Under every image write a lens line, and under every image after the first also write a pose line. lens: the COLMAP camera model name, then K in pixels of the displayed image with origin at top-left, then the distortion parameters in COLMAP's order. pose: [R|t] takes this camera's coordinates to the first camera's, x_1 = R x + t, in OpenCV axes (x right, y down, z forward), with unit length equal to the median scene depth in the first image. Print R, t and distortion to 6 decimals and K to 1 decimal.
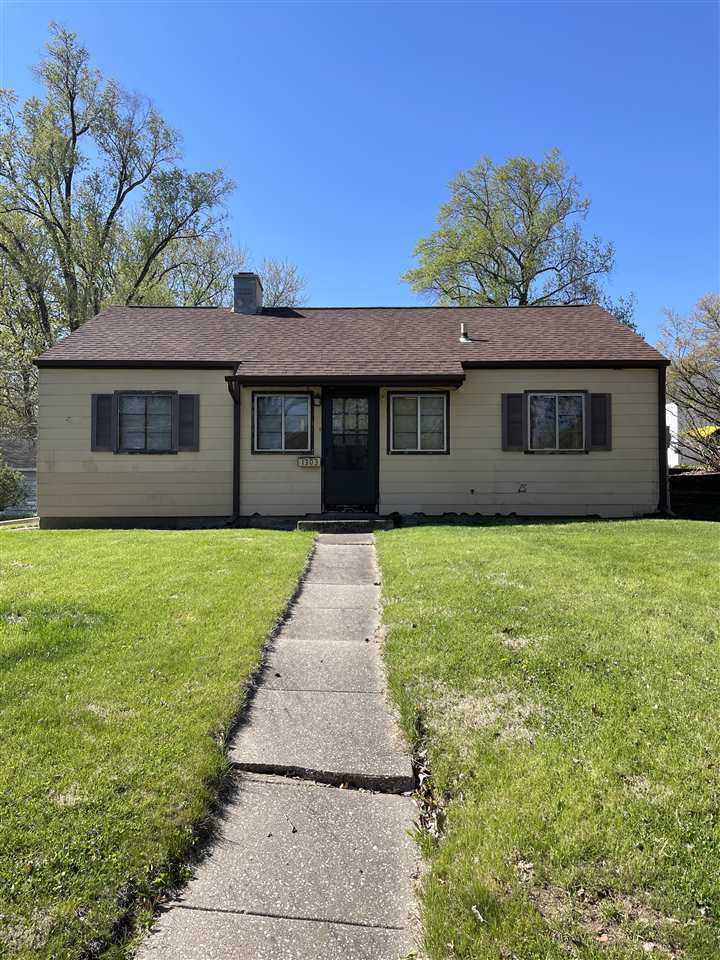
lens RADIAL K [[707.9, 0, 360.0], [0, 707.9, 480.0], [0, 0, 1]] dist [0.078638, -0.000662]
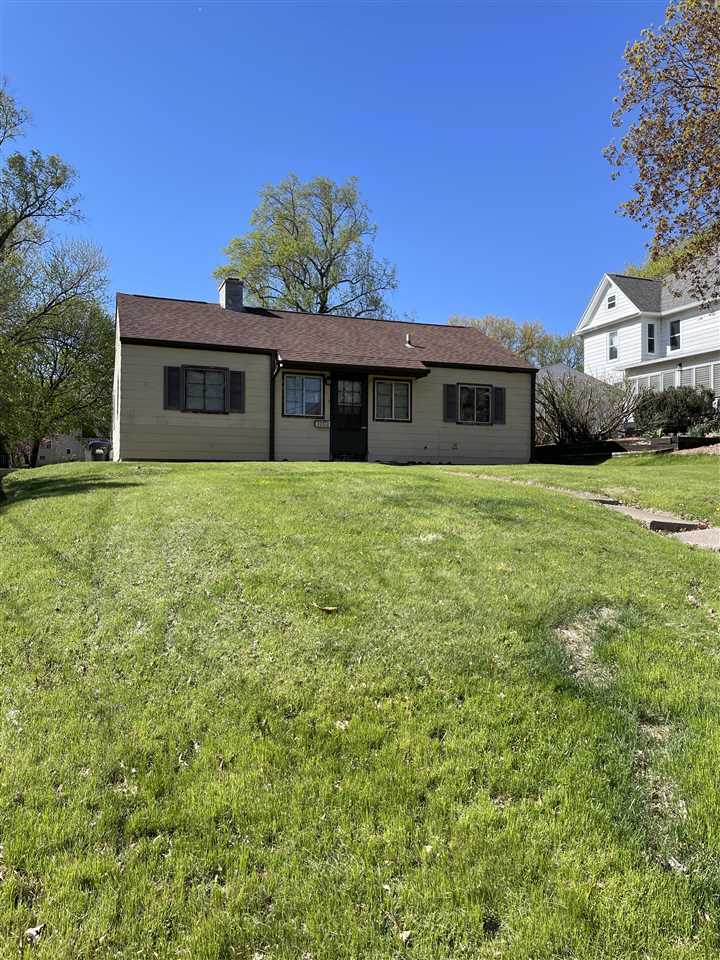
lens RADIAL K [[707.9, 0, 360.0], [0, 707.9, 480.0], [0, 0, 1]] dist [0.078638, -0.000662]
pose [[0.937788, 0.010761, 0.347042, -0.490297], [-0.013442, 0.999896, 0.005318, 0.077947], [-0.346949, -0.009652, 0.937834, -0.359950]]
